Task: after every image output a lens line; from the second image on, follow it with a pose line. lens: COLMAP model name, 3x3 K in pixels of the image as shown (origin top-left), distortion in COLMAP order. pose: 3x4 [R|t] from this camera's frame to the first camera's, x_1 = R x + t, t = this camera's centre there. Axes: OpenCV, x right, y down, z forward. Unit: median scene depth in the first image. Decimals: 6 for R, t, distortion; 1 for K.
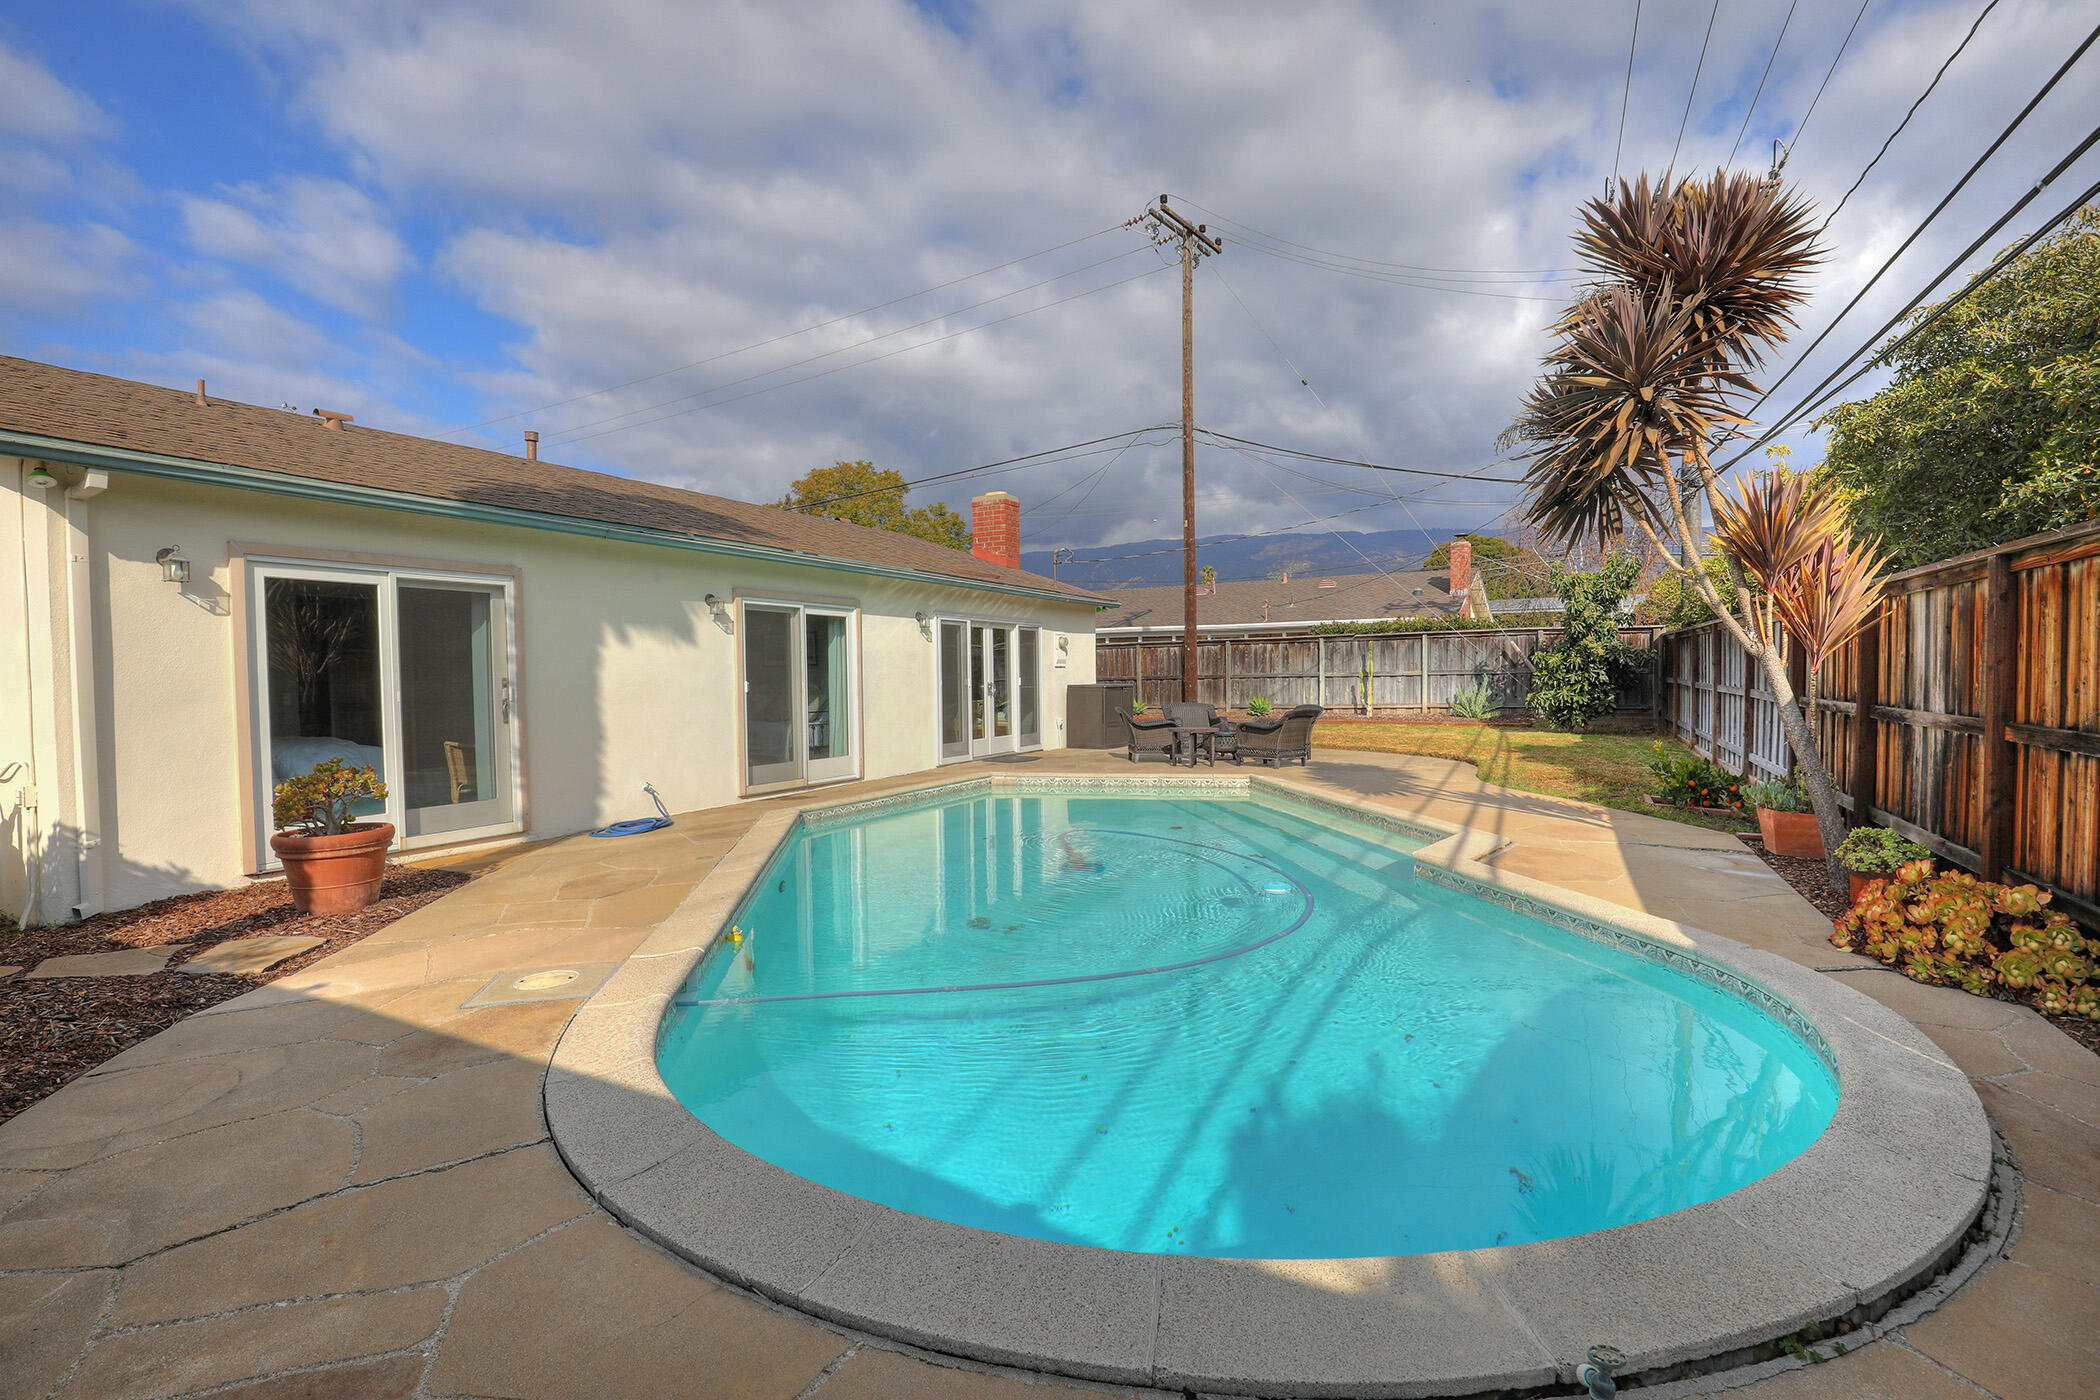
lens RADIAL K [[960.9, 0, 1055.0], [0, 960.9, 698.2], [0, 0, 1]] dist [-0.024273, -0.000535]
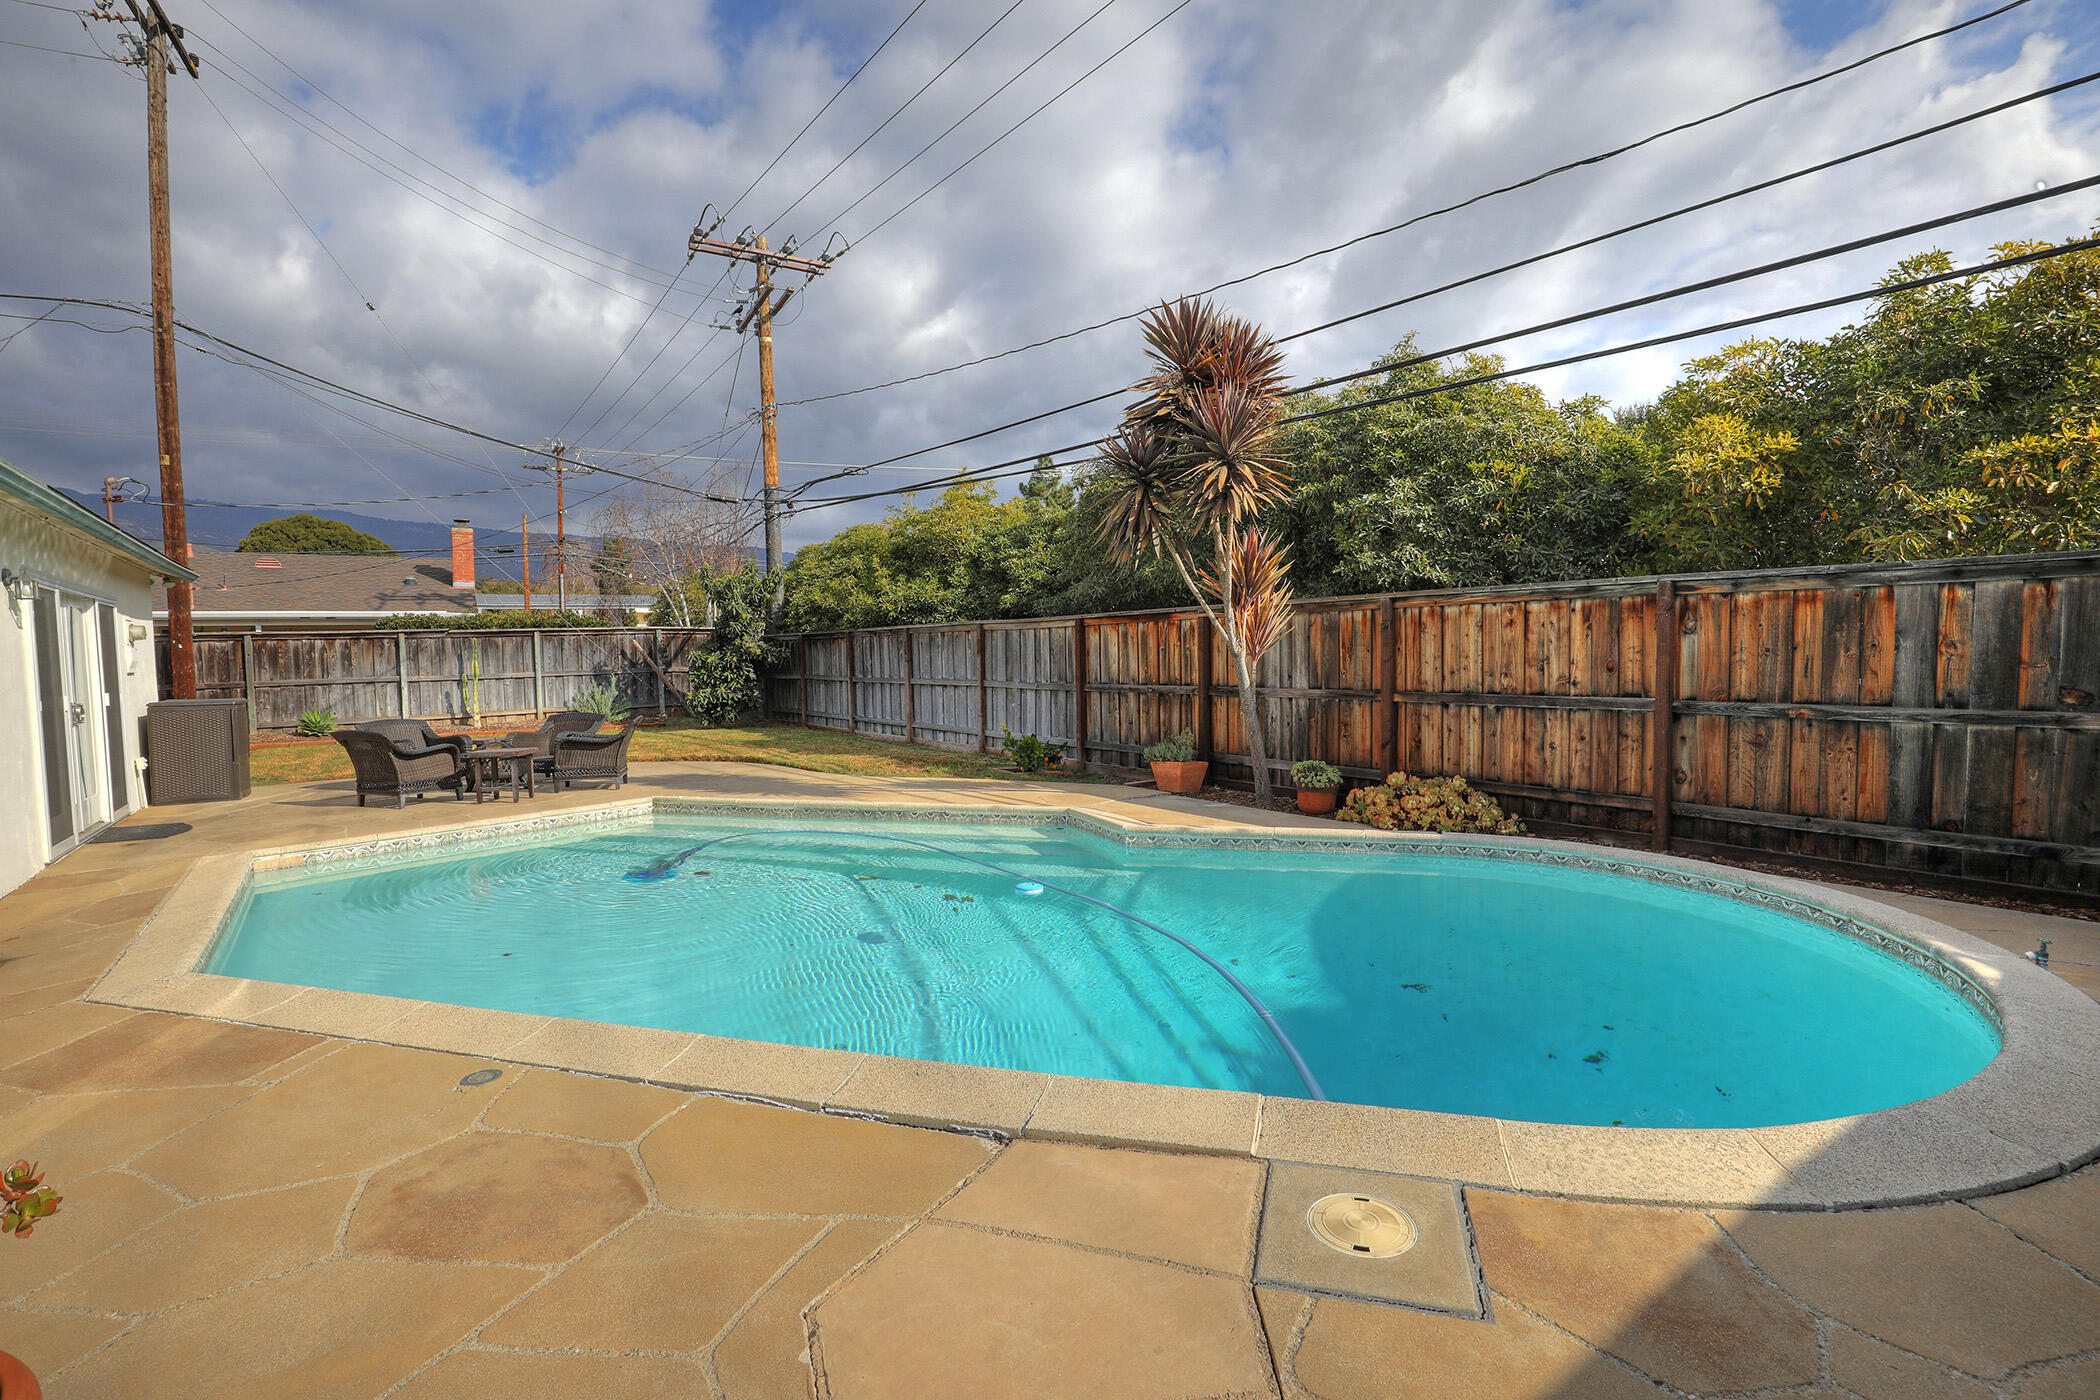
lens RADIAL K [[960.9, 0, 1054.1], [0, 960.9, 708.3], [0, 0, 1]] dist [-0.024273, -0.000535]
pose [[0.439042, -0.048812, 0.897140, -0.215420], [0.039401, 0.998609, 0.035050, -0.007289], [-0.897602, 0.019960, 0.440354, 0.177518]]
